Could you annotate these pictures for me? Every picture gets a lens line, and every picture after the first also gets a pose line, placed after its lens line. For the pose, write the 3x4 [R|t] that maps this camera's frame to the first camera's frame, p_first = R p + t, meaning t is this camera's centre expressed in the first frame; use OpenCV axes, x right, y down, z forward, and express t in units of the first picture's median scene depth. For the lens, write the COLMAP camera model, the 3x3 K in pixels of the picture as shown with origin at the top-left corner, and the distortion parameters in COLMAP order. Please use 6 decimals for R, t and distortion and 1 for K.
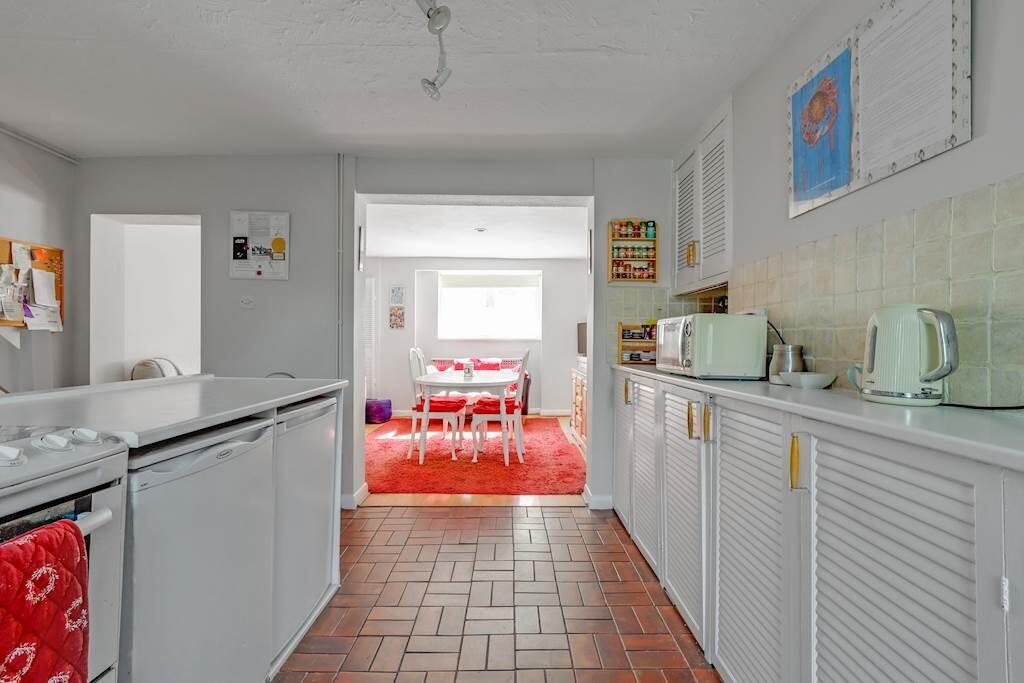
lens RADIAL K [[481.4, 0, 515.5], [0, 481.4, 342.8], [0, 0, 1]] dist [-0.026067, -0.001339]
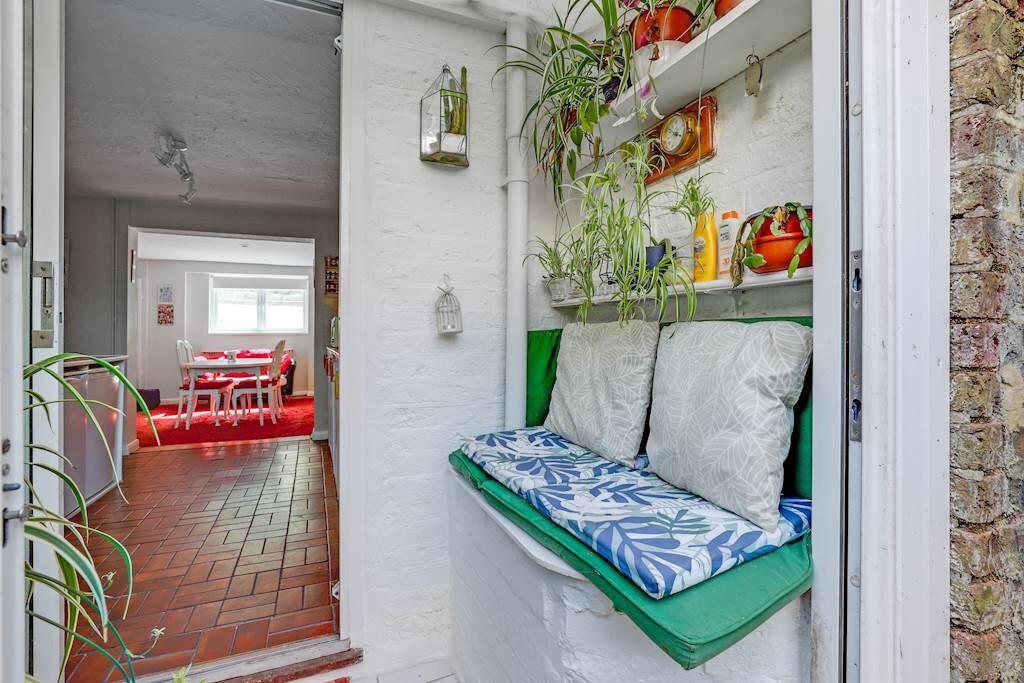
lens RADIAL K [[481.4, 0, 525.3], [0, 481.4, 323.8], [0, 0, 1]] dist [-0.026067, -0.001339]
pose [[0.919295, -0.004835, 0.393539, 0.086917], [0.015936, 0.999562, -0.024946, 0.009348], [-0.393246, 0.029205, 0.918969, -0.333801]]
